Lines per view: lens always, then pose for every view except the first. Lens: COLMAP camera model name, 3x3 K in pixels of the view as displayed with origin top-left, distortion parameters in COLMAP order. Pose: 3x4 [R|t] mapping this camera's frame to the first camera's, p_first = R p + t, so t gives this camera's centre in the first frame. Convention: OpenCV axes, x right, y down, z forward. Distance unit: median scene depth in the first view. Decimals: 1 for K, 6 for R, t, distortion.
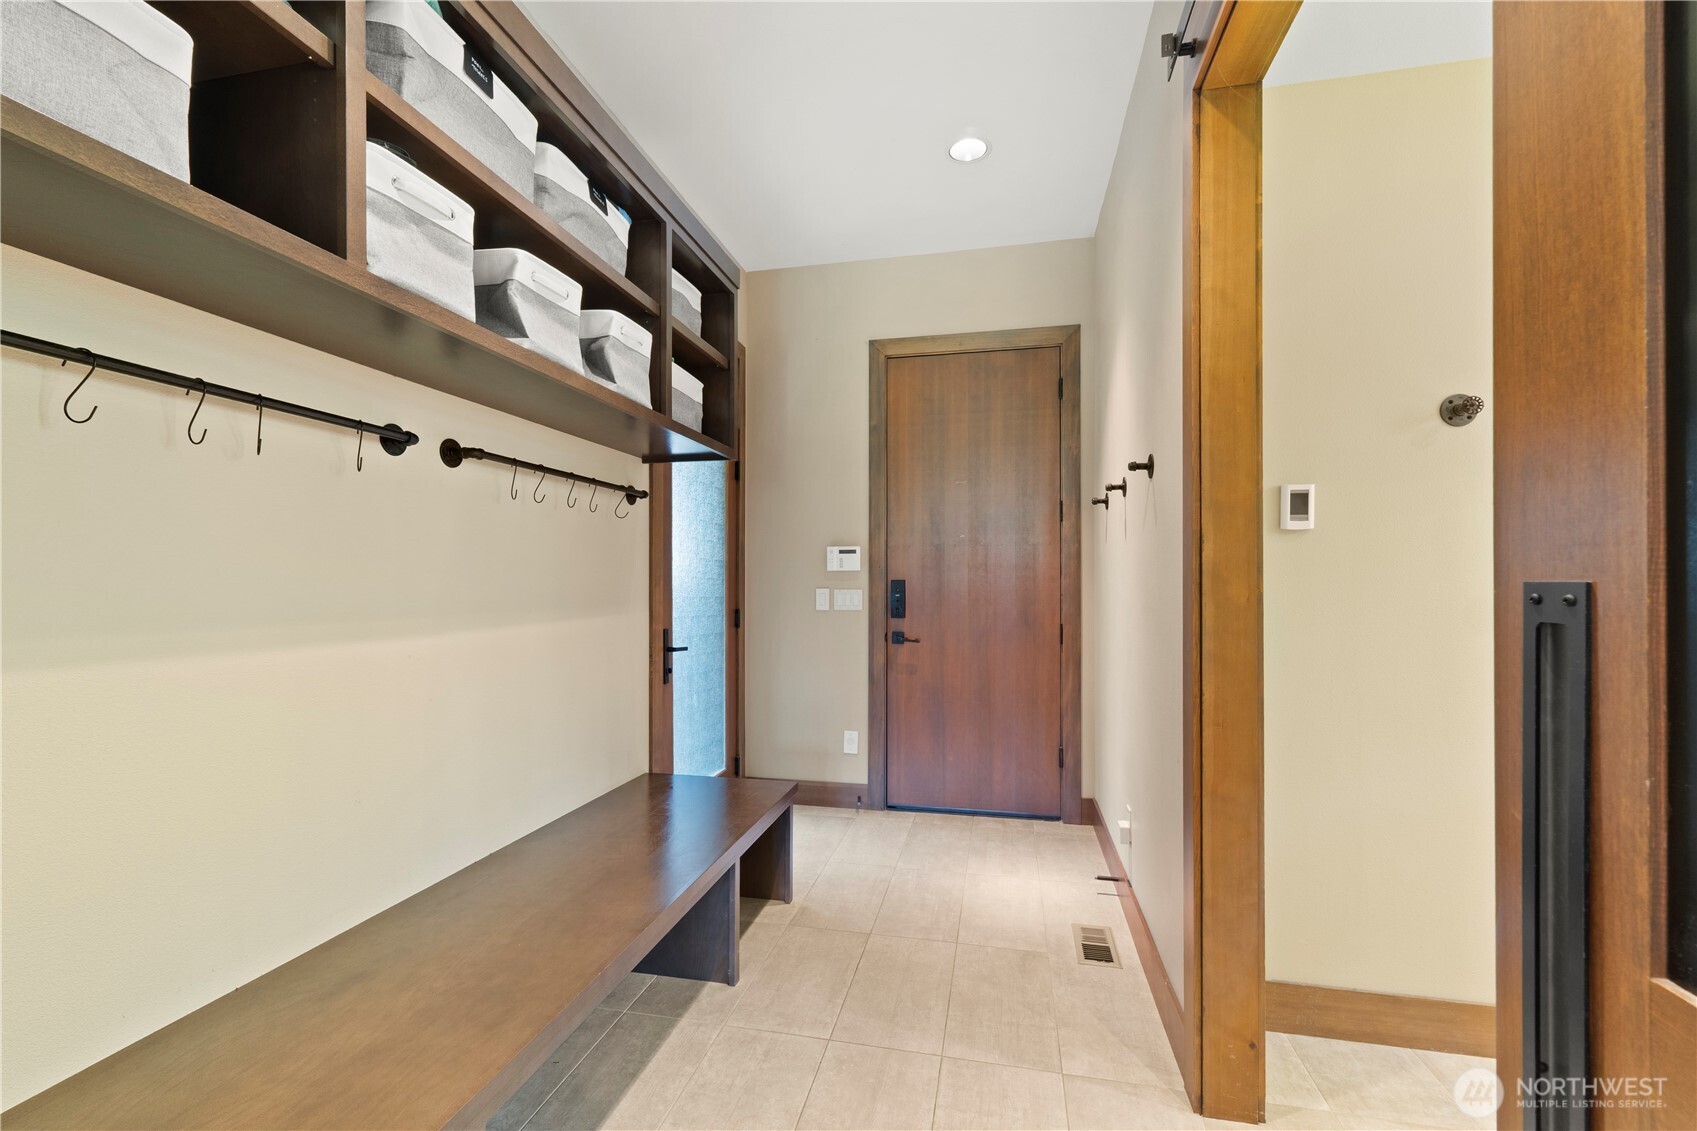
lens RADIAL K [[722.9, 0, 848.8], [0, 722.9, 573.4], [0, 0, 1]] dist [0.000713, -0.000219]
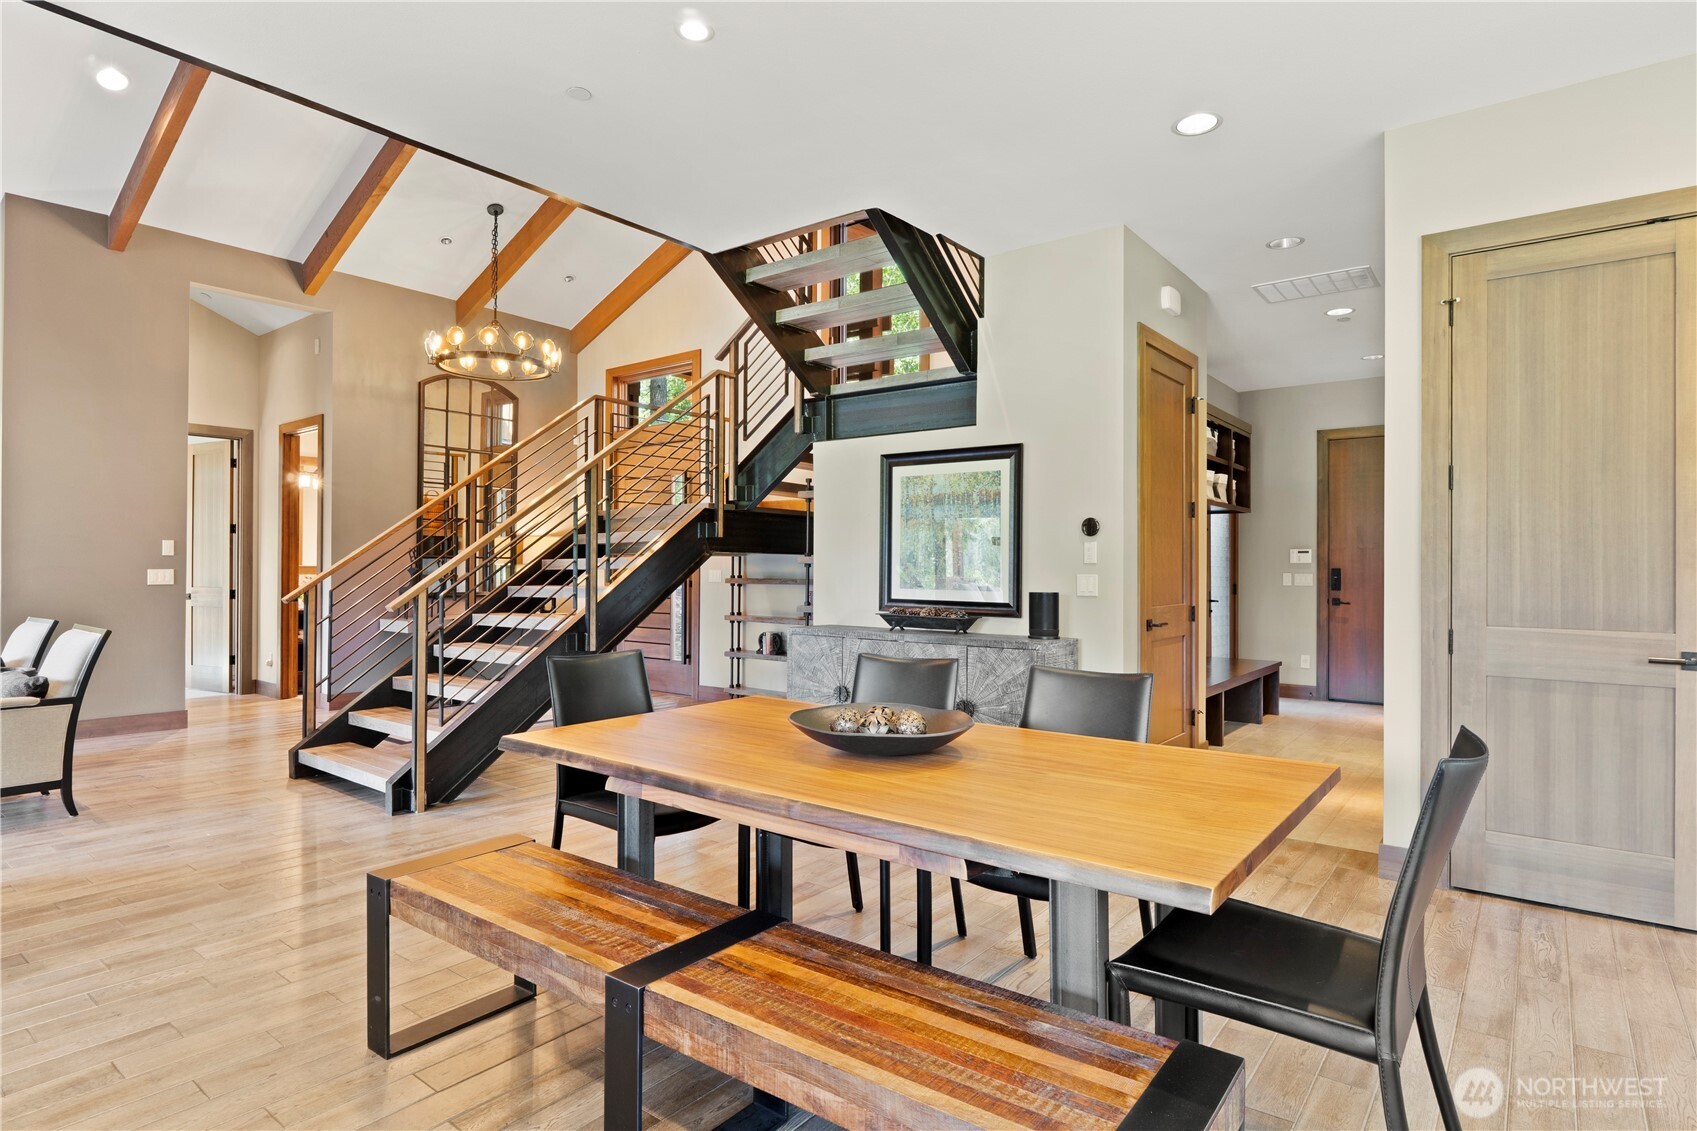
lens RADIAL K [[891.3, 0, 846.1], [0, 891.3, 560.3], [0, 0, 1]] dist [-0.015855, 0.000035]
pose [[0.900964, -0.001030, -0.433893, -0.067114], [0.000125, 0.999998, -0.002114, -0.005775], [0.433894, 0.001850, 0.900962, -1.419184]]
